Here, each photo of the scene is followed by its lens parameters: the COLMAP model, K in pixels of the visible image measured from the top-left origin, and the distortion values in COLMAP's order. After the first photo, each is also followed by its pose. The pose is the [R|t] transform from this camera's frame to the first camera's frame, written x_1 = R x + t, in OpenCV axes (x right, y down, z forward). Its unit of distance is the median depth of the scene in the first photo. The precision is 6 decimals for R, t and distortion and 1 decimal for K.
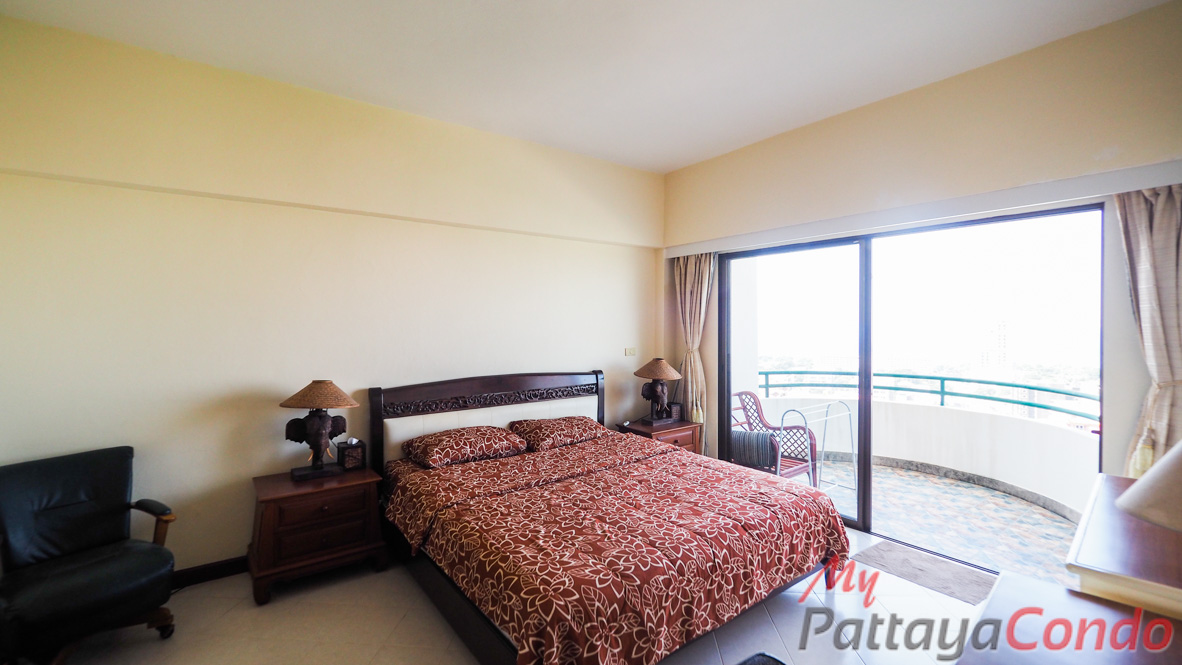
lens RADIAL K [[497.2, 0, 579.4], [0, 497.2, 326.4], [0, 0, 1]] dist [0.011482, -0.010112]
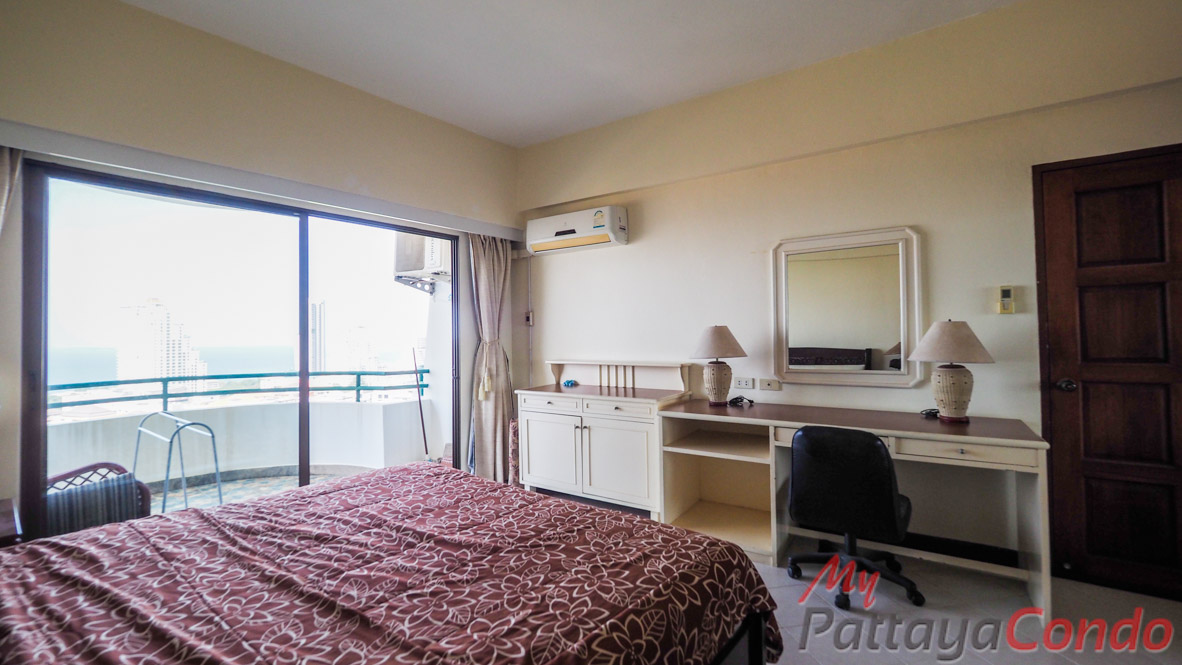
lens RADIAL K [[497.2, 0, 579.4], [0, 497.2, 326.4], [0, 0, 1]] dist [0.011482, -0.010112]
pose [[-0.256839, 0.029621, 0.966000, -0.681902], [0.020378, 0.999474, -0.025230, 0.101940], [-0.966239, 0.013205, -0.257307, 1.114056]]
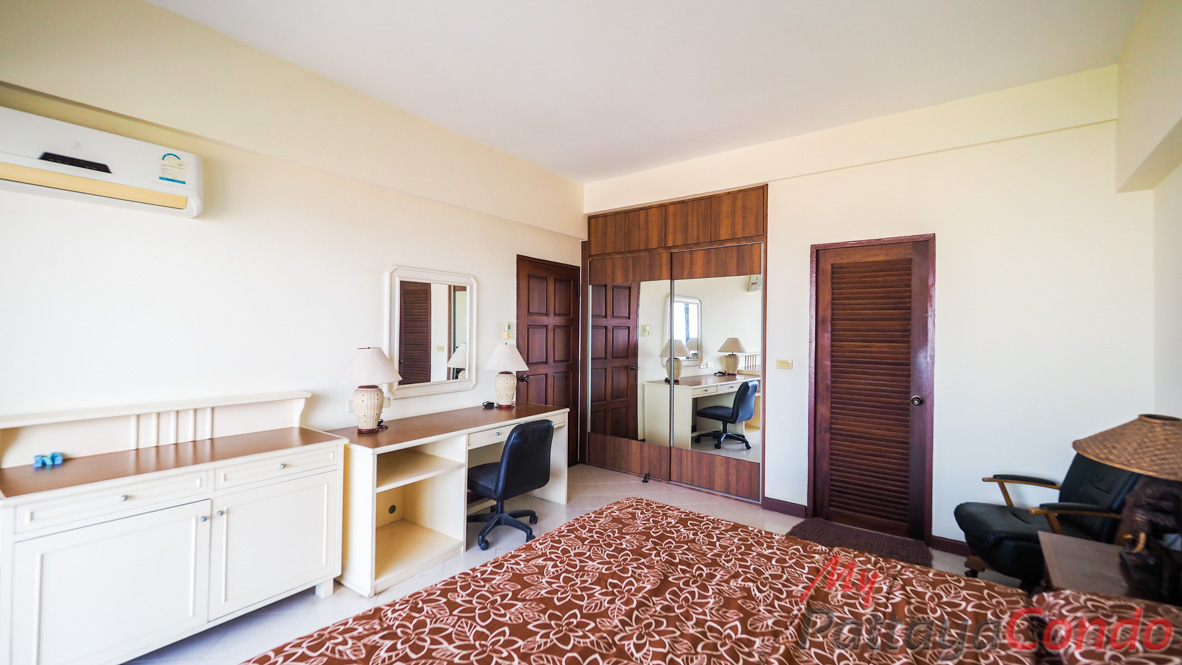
lens RADIAL K [[497.2, 0, 579.4], [0, 497.2, 326.4], [0, 0, 1]] dist [0.011482, -0.010112]
pose [[-0.970117, -0.006146, -0.242558, 0.337541], [-0.006950, 0.999973, 0.002459, 0.013123], [0.242537, 0.004071, -0.970134, 1.775628]]
